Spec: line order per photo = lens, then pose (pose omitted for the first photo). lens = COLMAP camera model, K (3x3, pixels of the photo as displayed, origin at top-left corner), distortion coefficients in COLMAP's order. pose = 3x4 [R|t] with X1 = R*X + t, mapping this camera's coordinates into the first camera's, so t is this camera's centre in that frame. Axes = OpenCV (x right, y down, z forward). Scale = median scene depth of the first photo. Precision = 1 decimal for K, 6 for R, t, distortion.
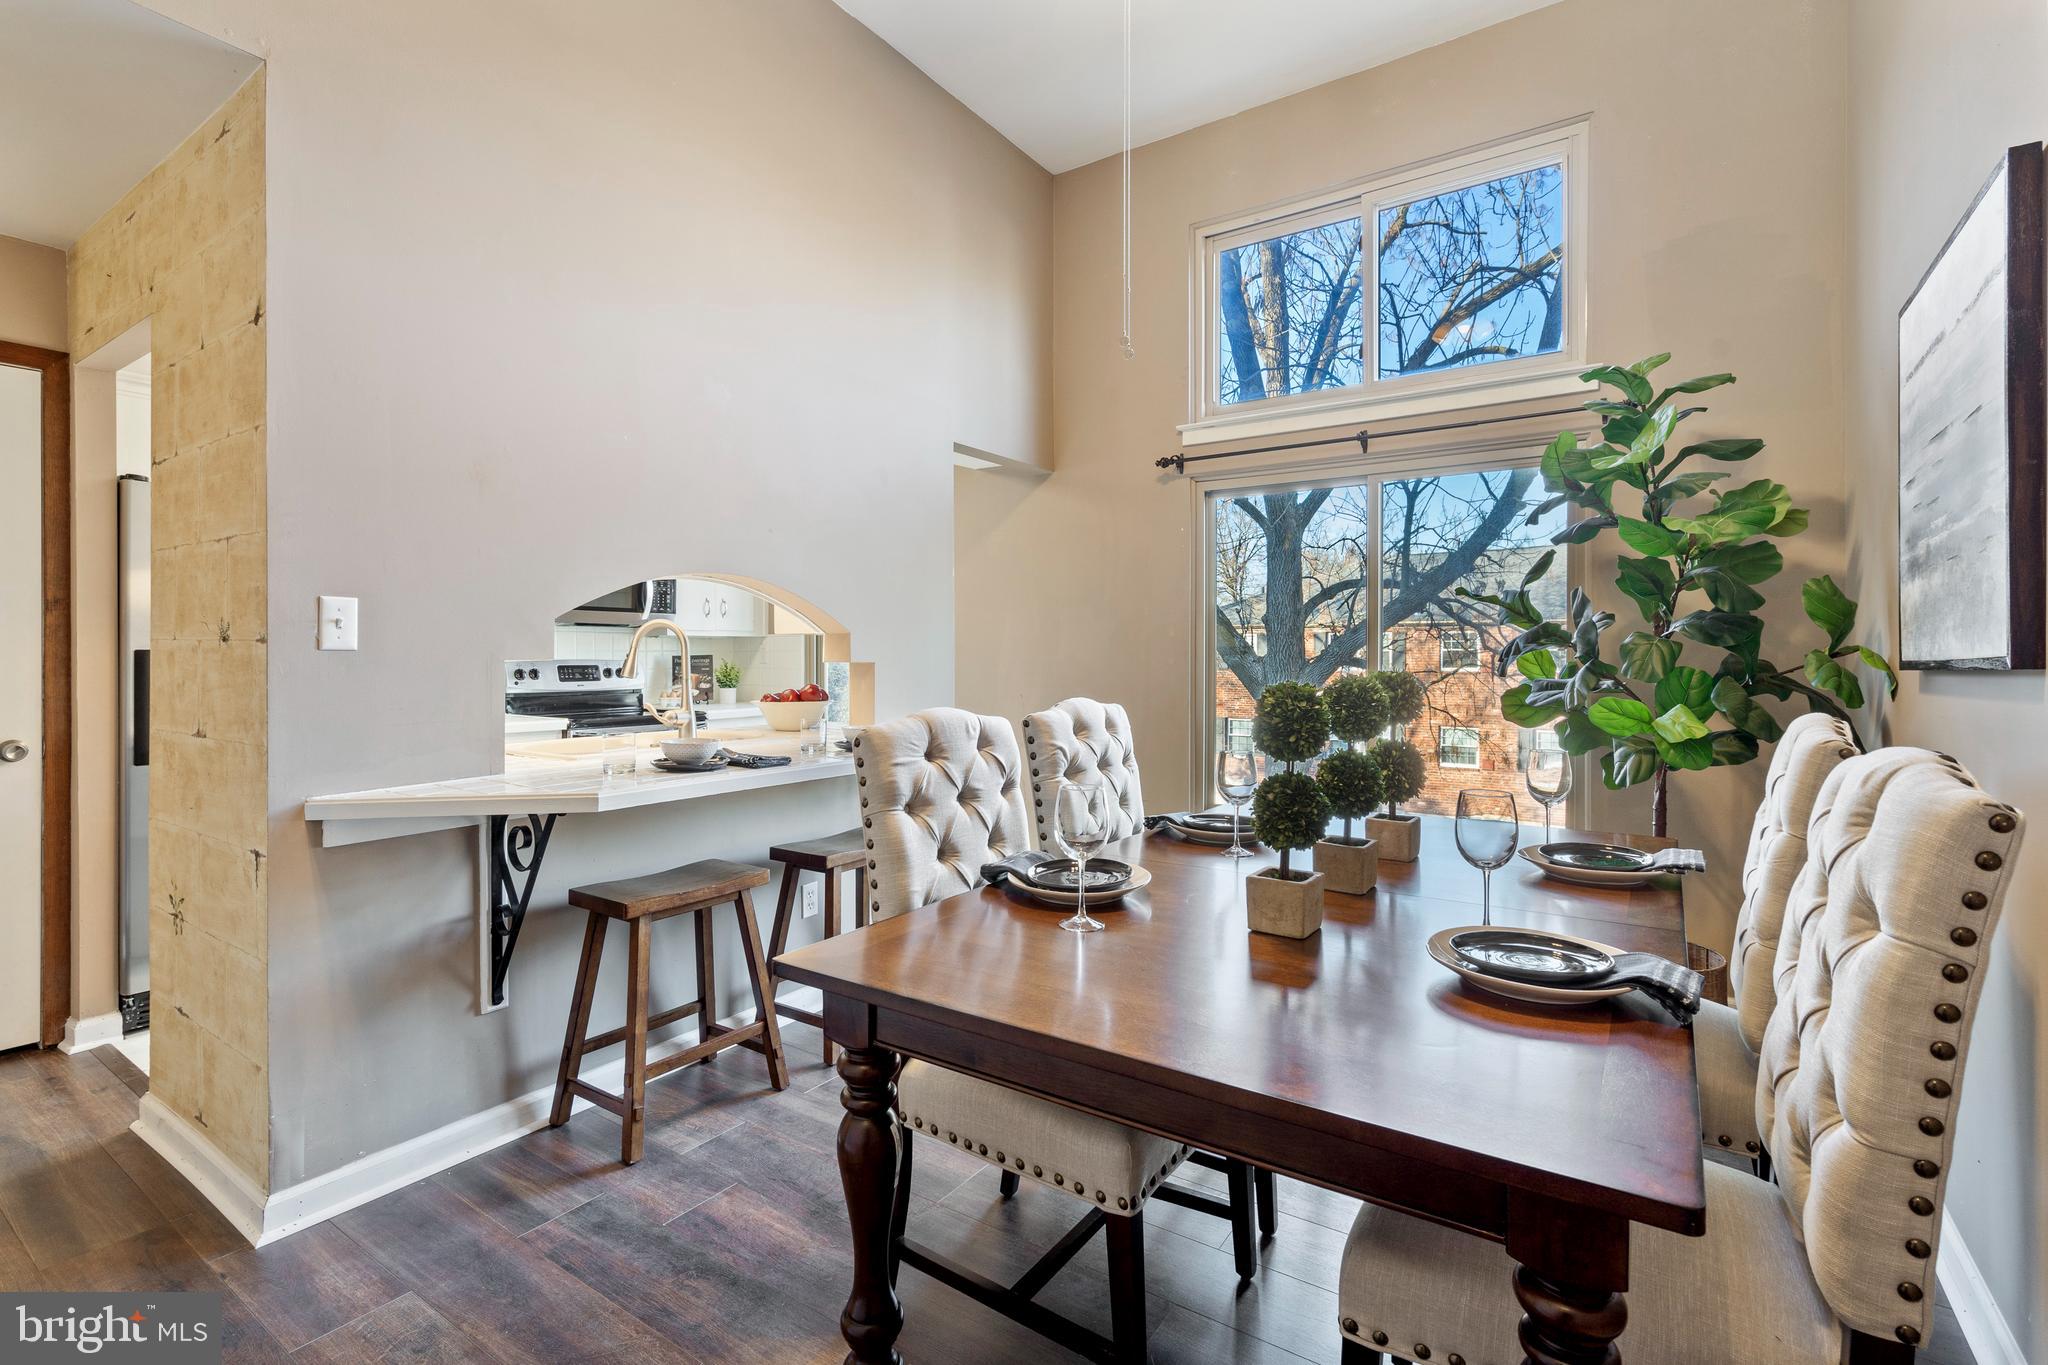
lens RADIAL K [[928.4, 0, 1025.1], [0, 928.4, 667.4], [0, 0, 1]] dist [-0.003835, -0.000368]
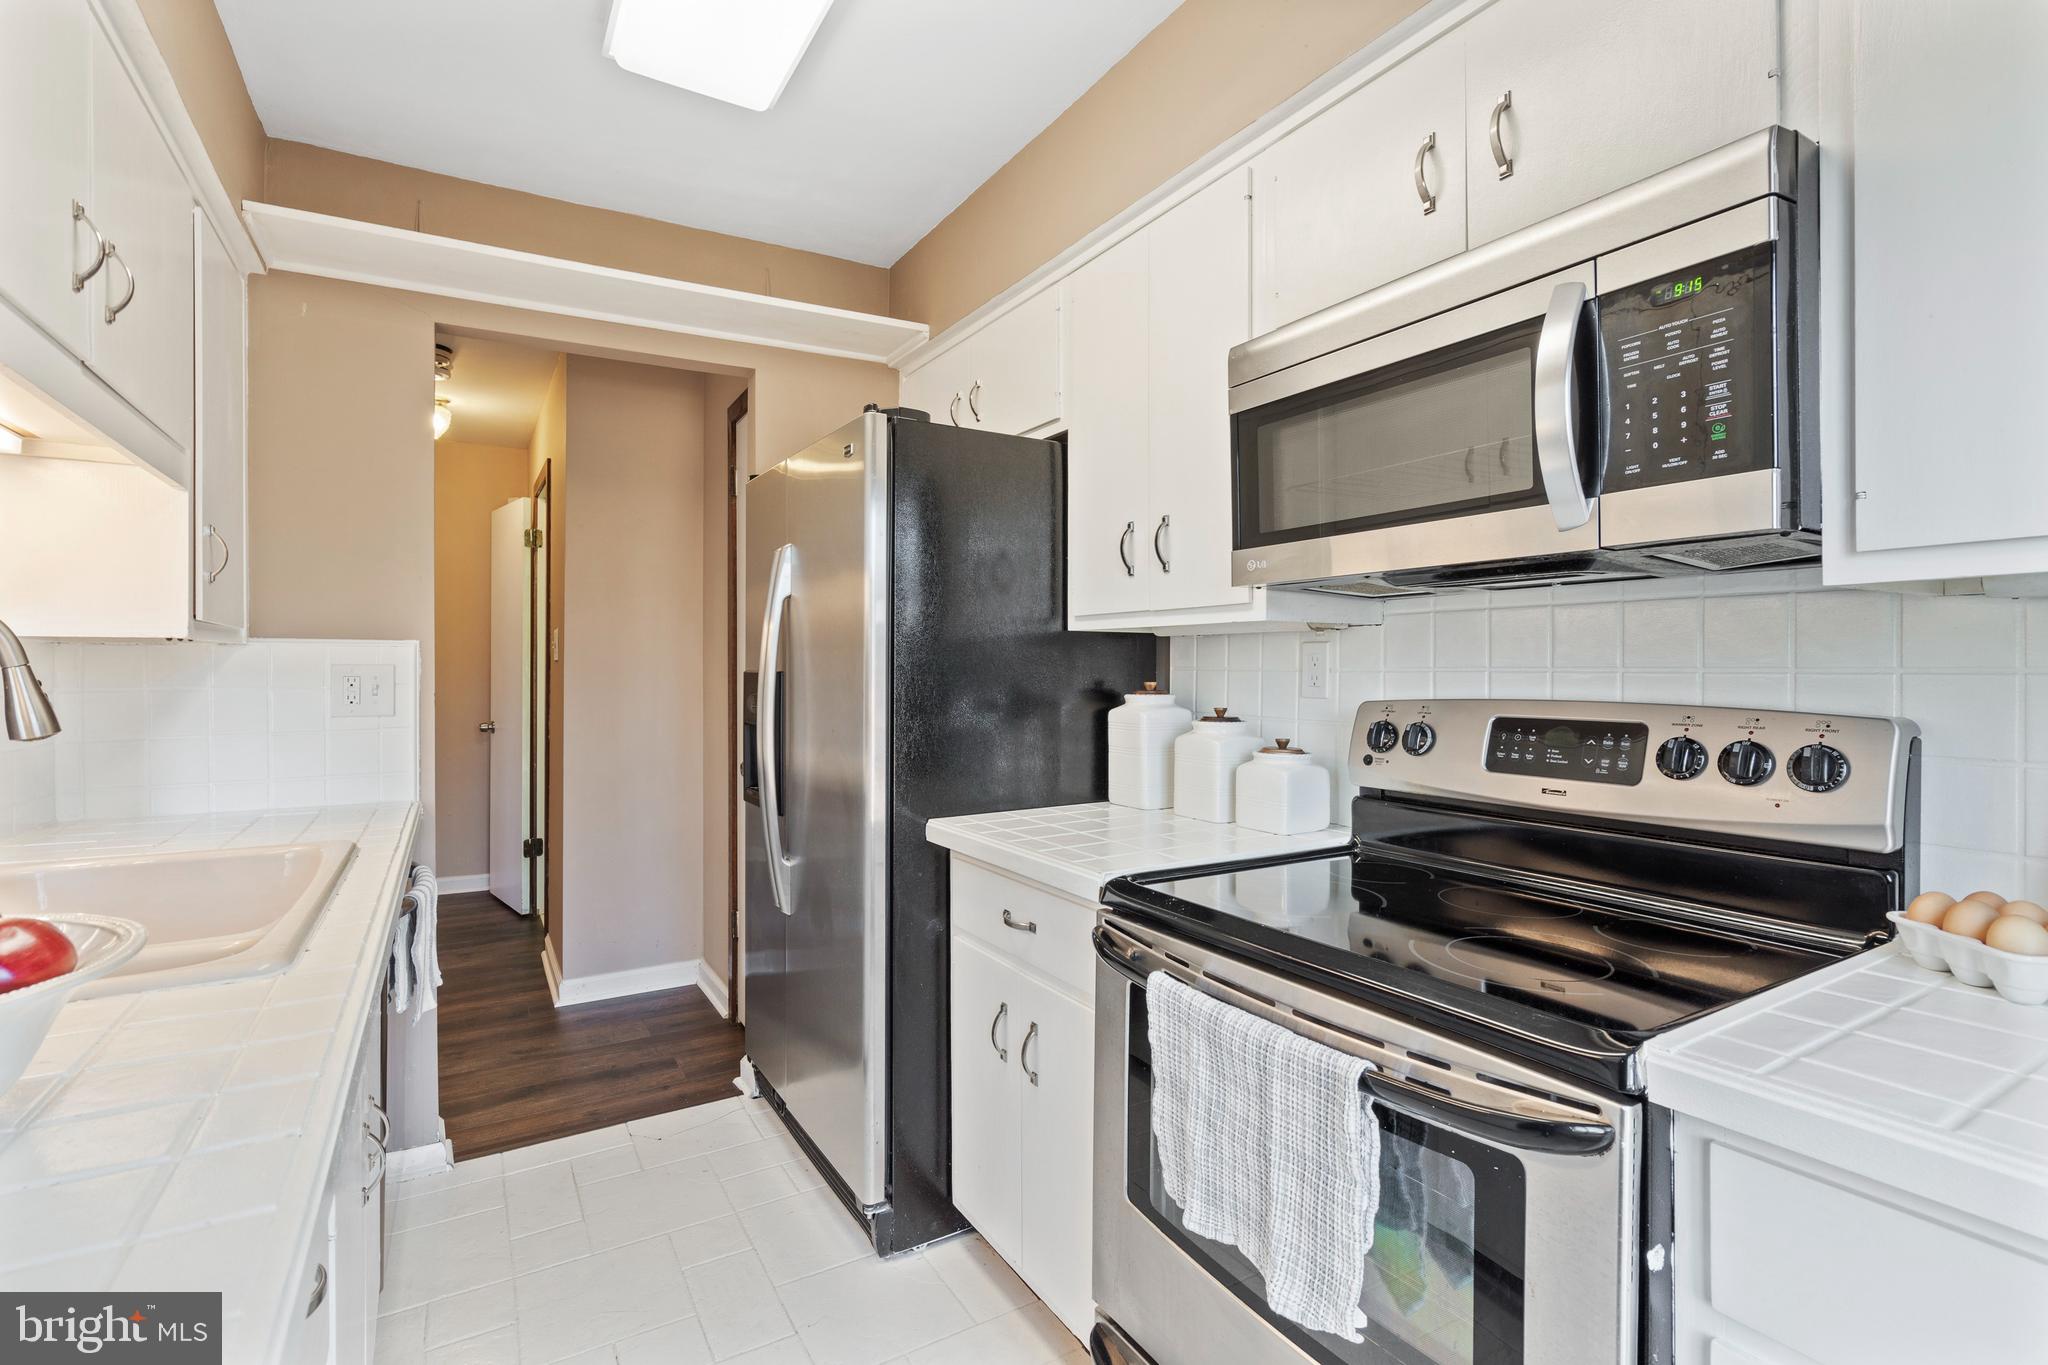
lens RADIAL K [[928.4, 0, 972.6], [0, 928.4, 671.0], [0, 0, 1]] dist [-0.003835, -0.000368]
pose [[-0.449121, 0.005572, -0.893454, -0.153774], [-0.004312, 0.999955, 0.008403, -0.018869], [0.893461, 0.007627, -0.449077, 0.977901]]
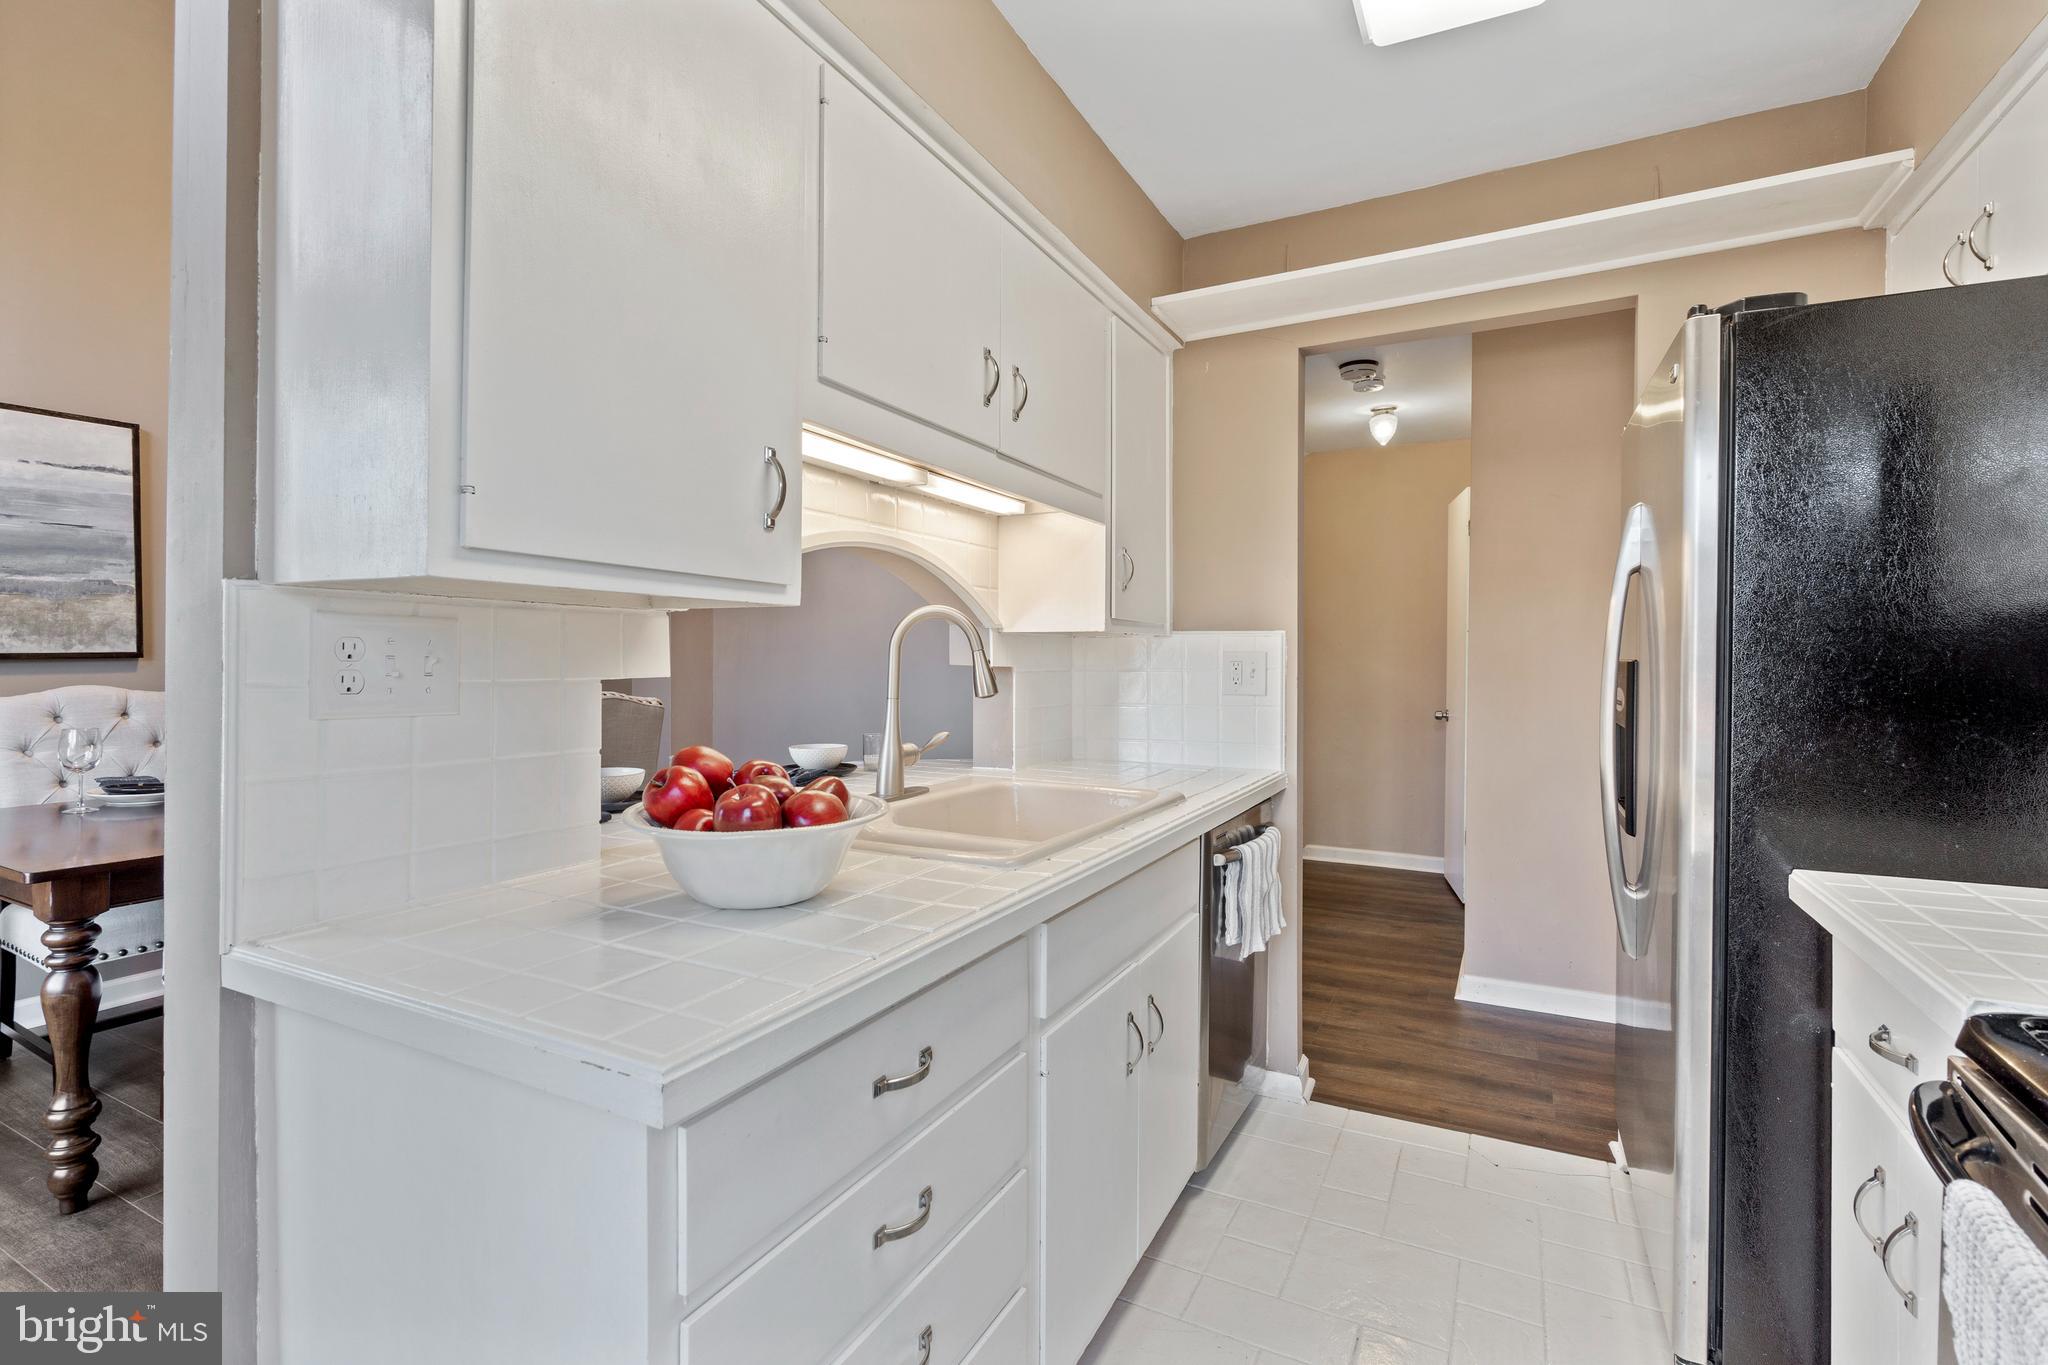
lens RADIAL K [[928.4, 0, 1024.1], [0, 928.4, 664.2], [0, 0, 1]] dist [-0.003835, -0.000368]
pose [[-0.993142, -0.002930, -0.116874, -0.236421], [-0.004645, 0.999885, 0.014404, -0.016682], [0.116819, 0.014849, -0.993042, 1.033021]]
